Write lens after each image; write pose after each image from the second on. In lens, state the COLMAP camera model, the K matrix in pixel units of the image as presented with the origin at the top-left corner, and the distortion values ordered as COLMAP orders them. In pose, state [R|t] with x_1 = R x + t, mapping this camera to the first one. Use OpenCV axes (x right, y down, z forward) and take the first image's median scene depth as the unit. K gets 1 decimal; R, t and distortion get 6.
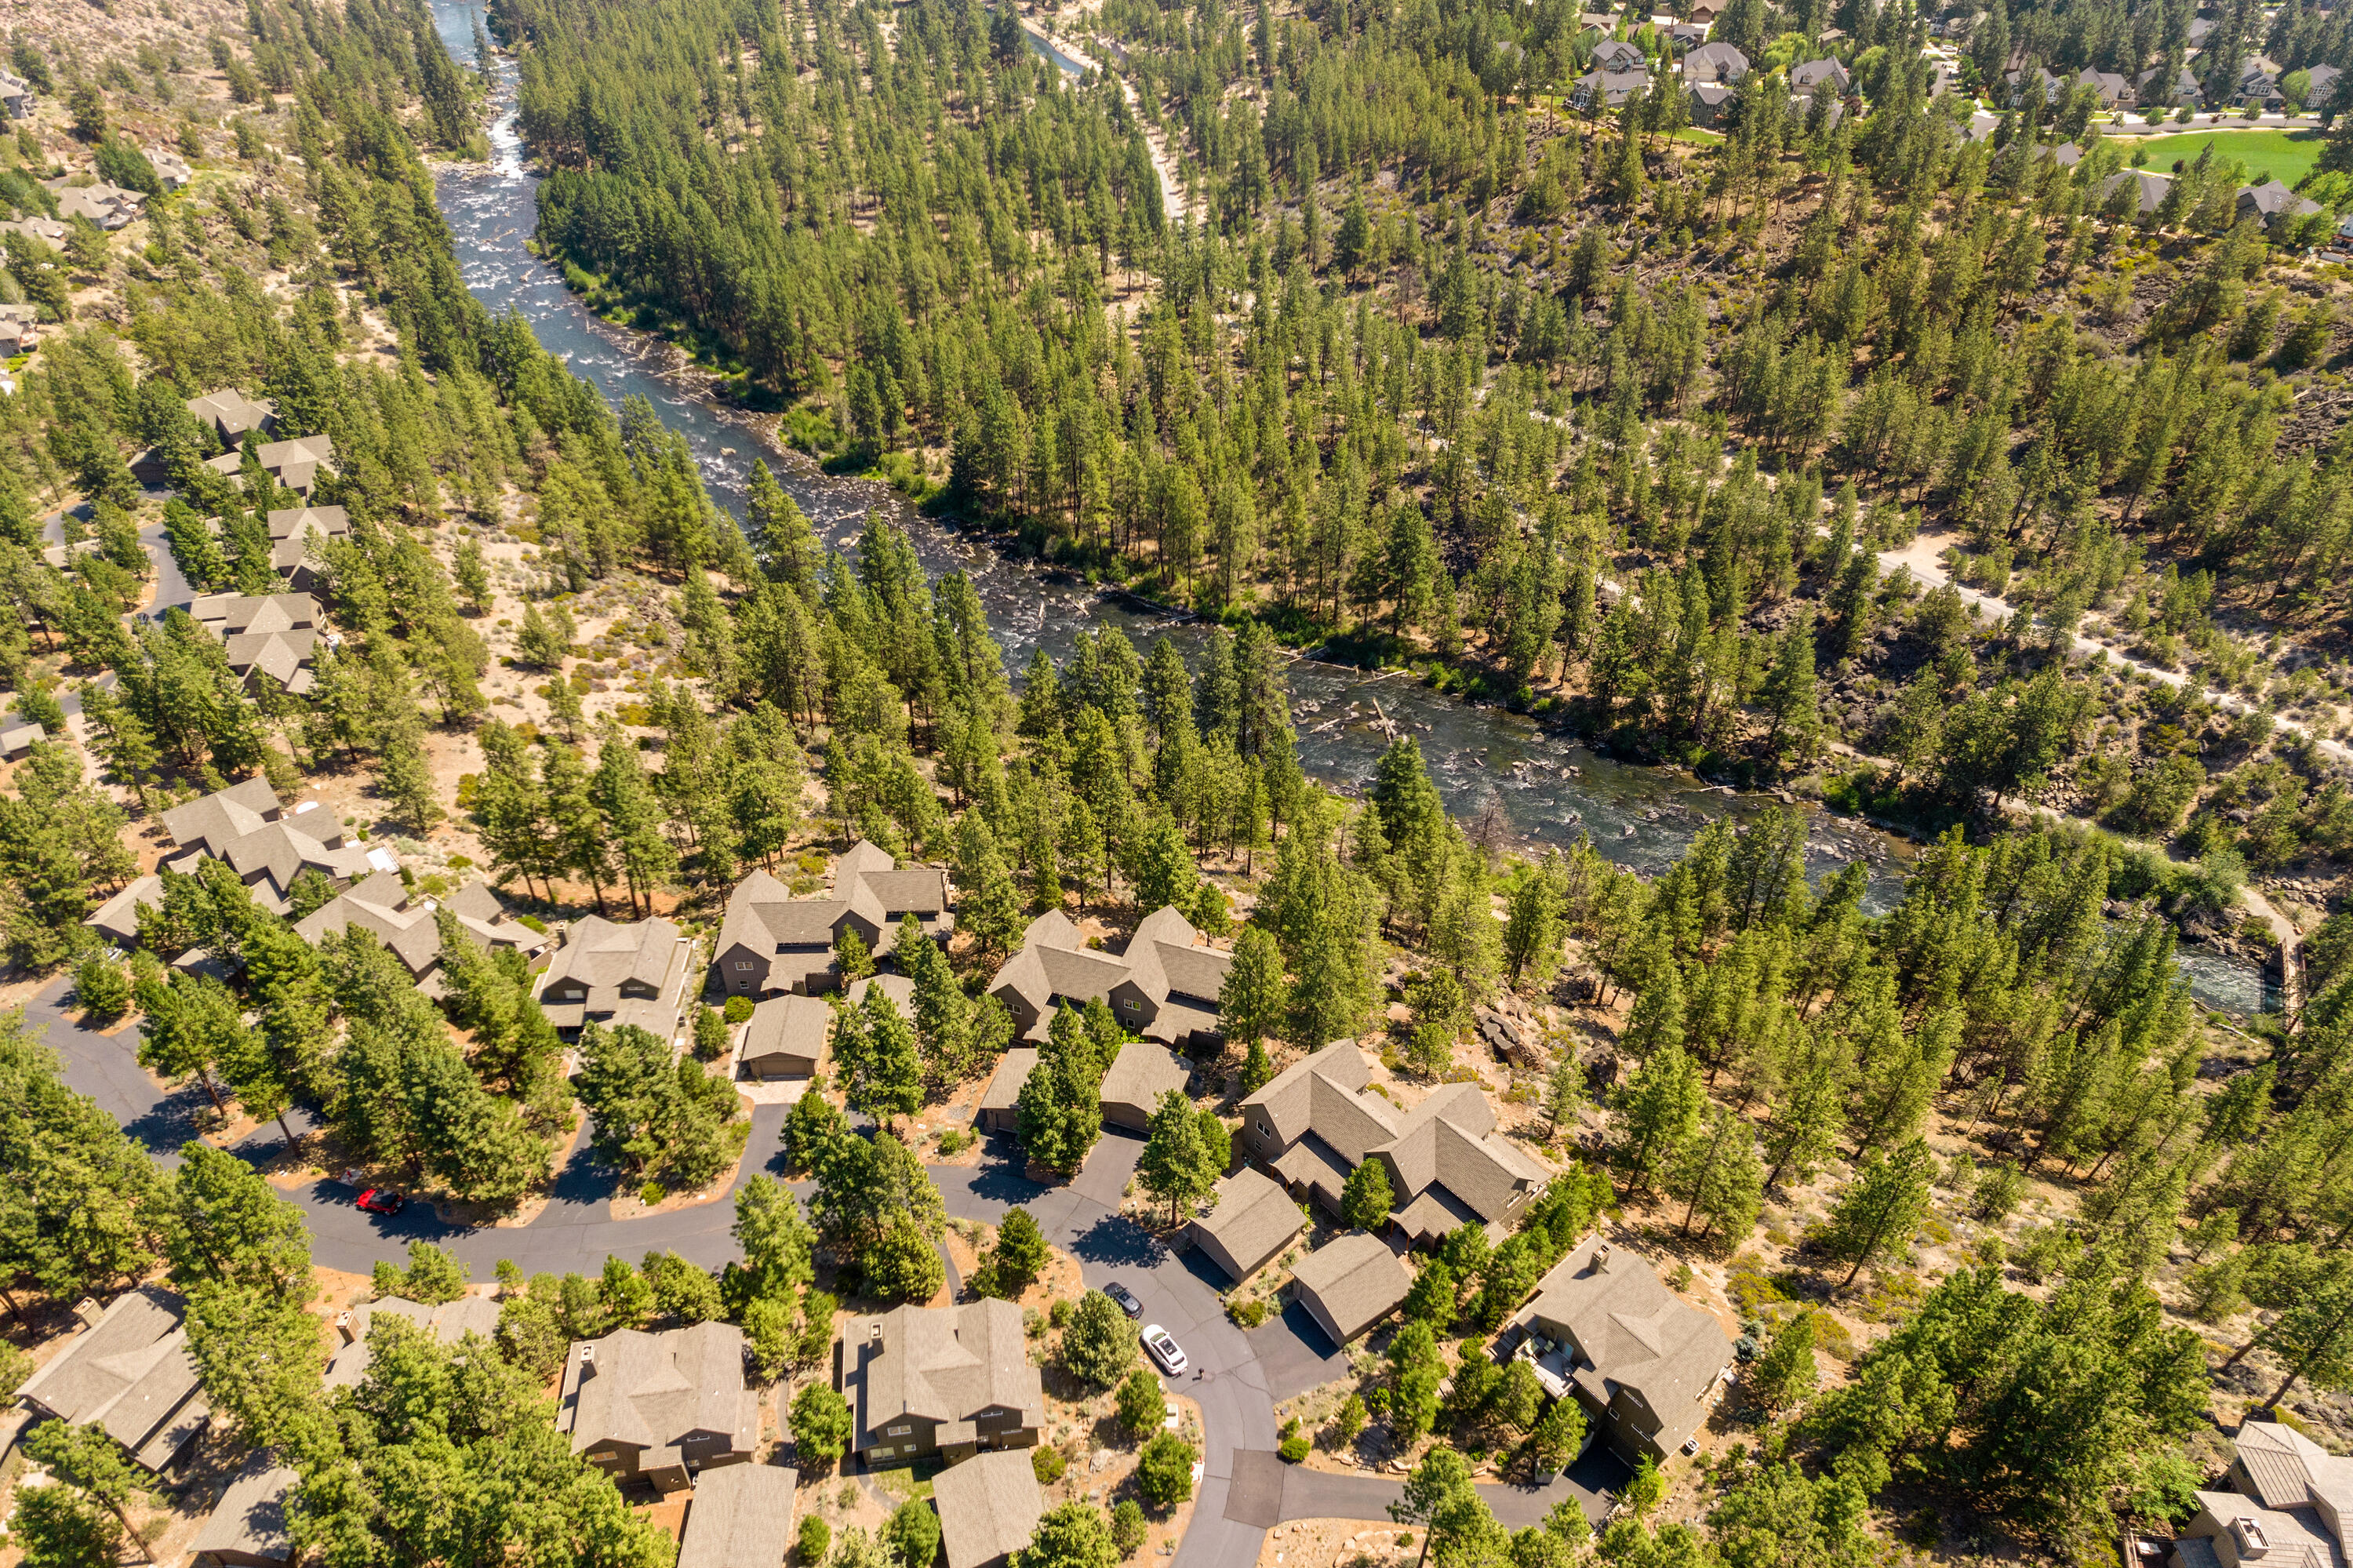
lens RADIAL K [[1493.7, 0, 1176.5], [0, 1493.7, 784.0], [0, 0, 1]] dist [-0.050766, 0.061053]
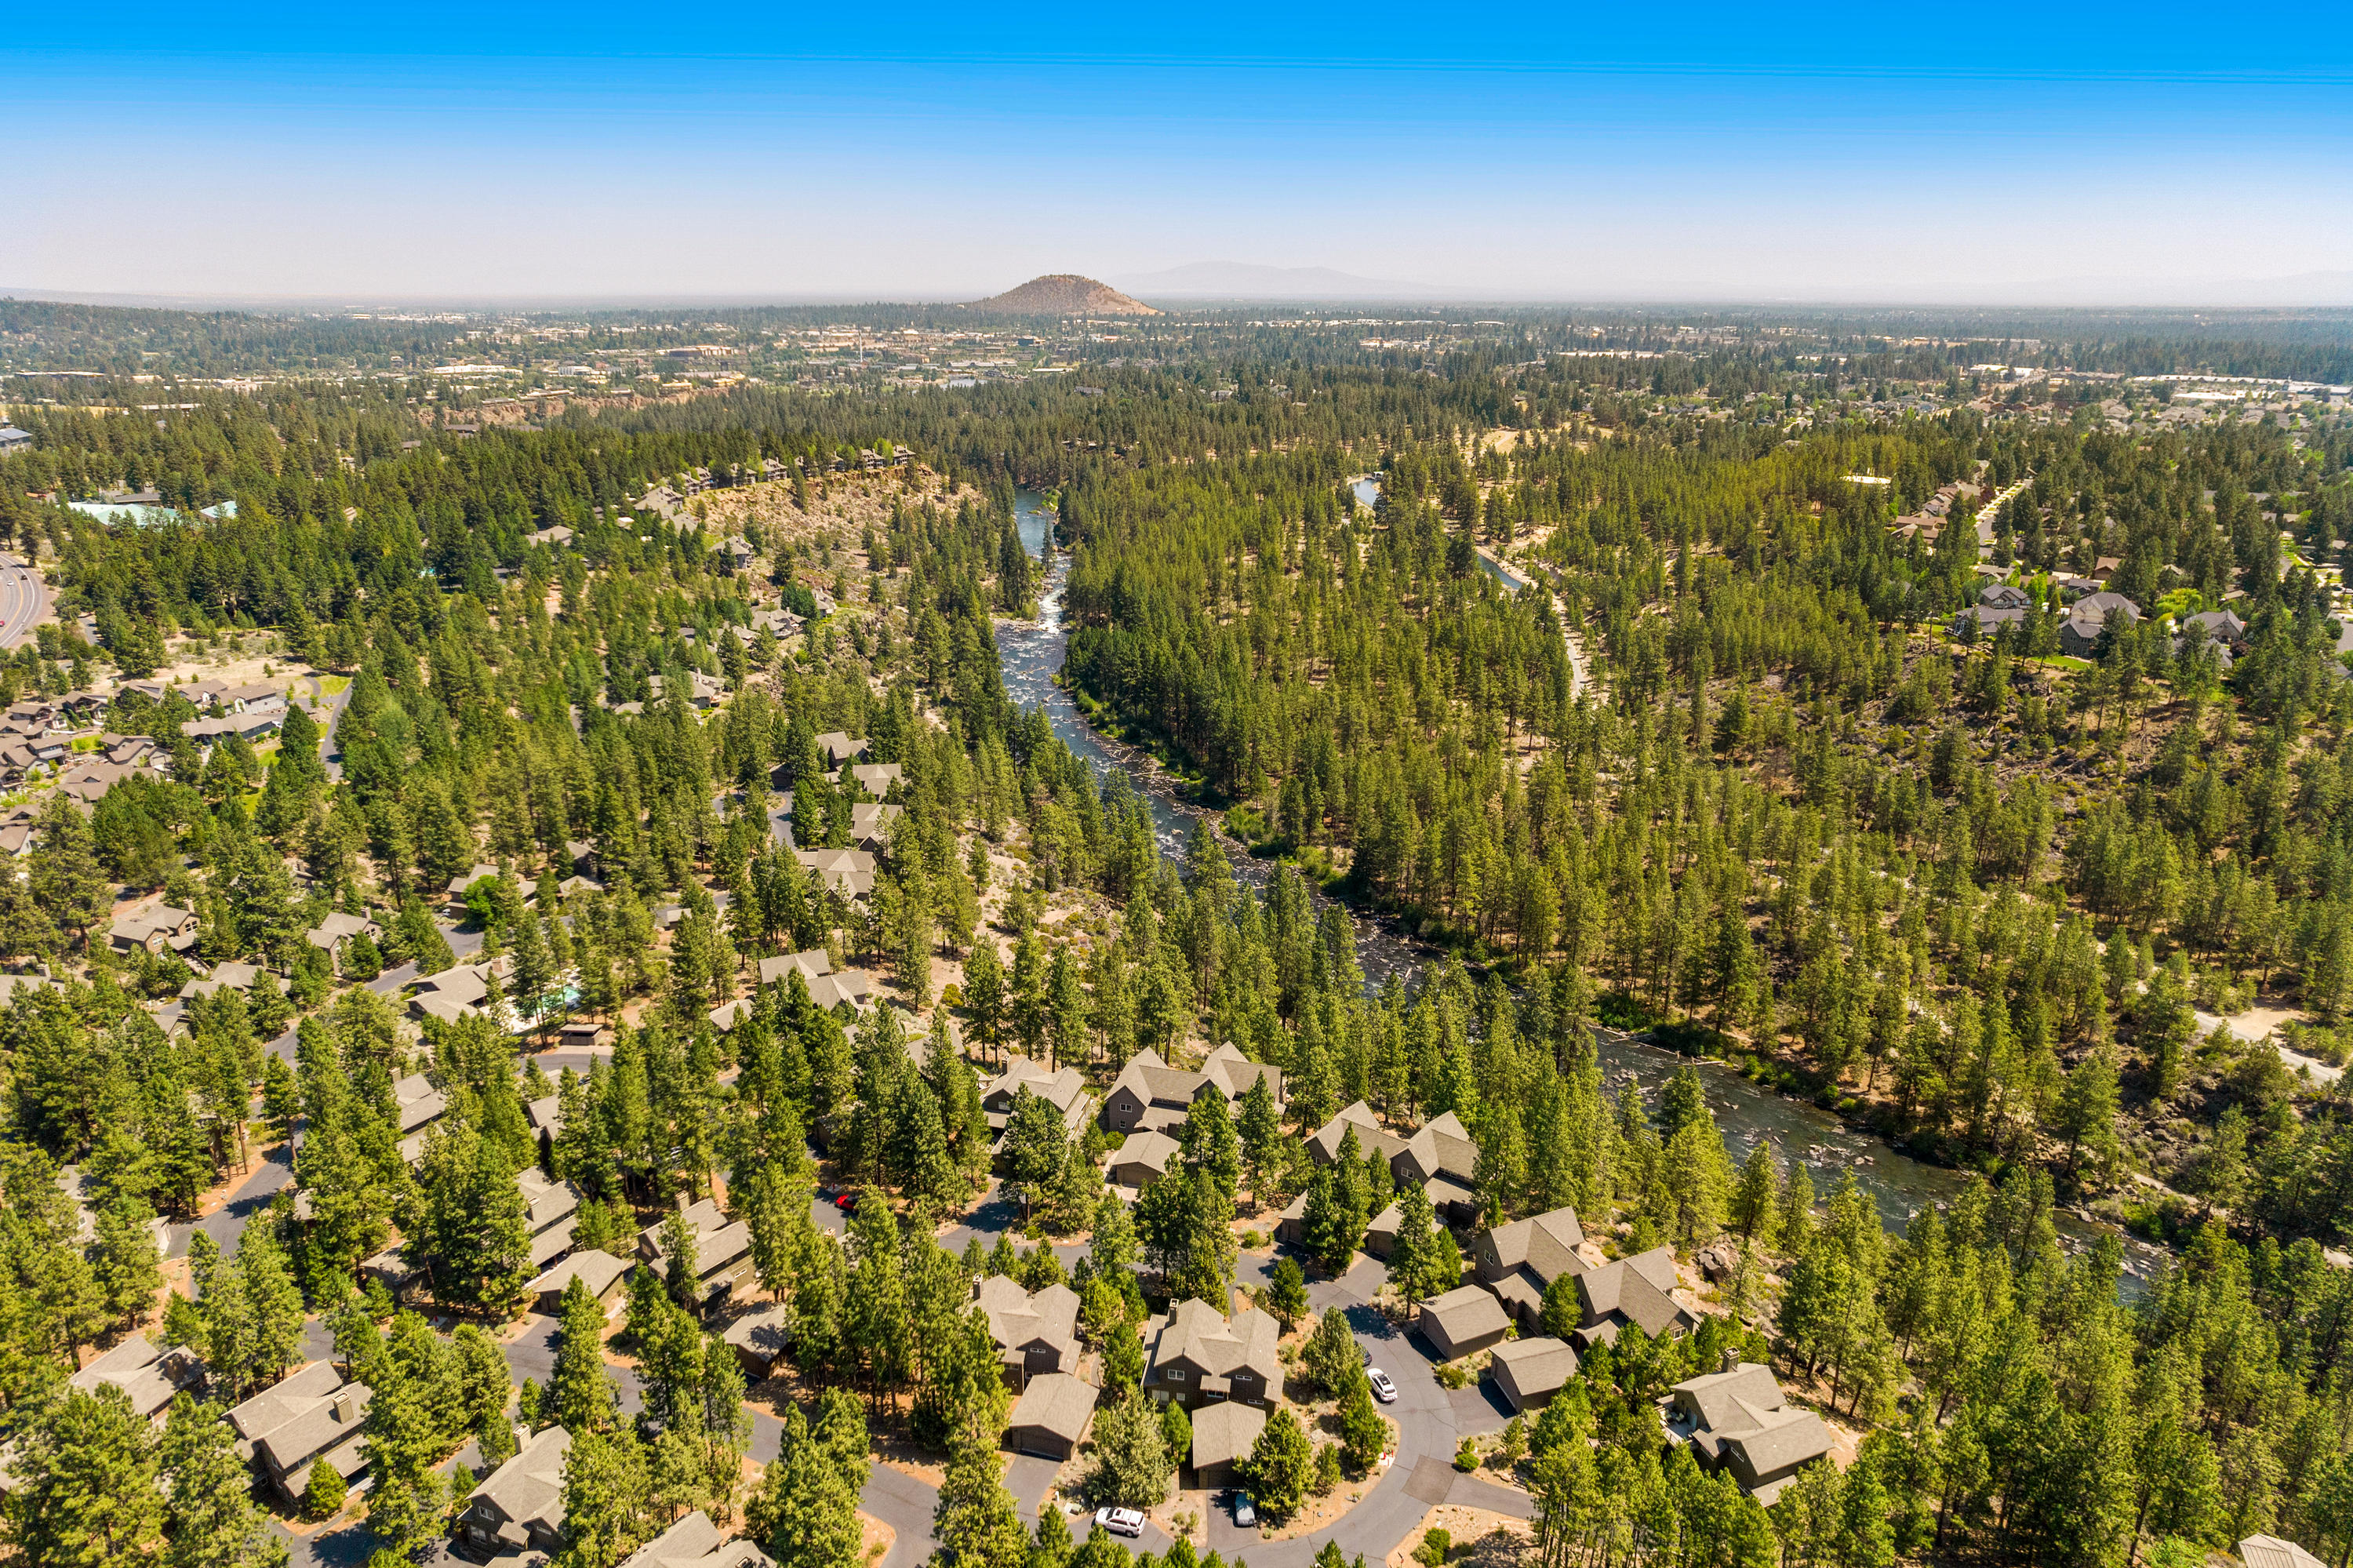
lens RADIAL K [[1477.2, 0, 1176.5], [0, 1477.2, 784.0], [0, 0, 1]] dist [-0.061808, 0.060847]
pose [[0.952414, 0.100406, -0.287794, 0.049333], [-0.187737, 0.937074, -0.294359, 0.108016], [0.240129, 0.334381, 0.911333, -0.139142]]
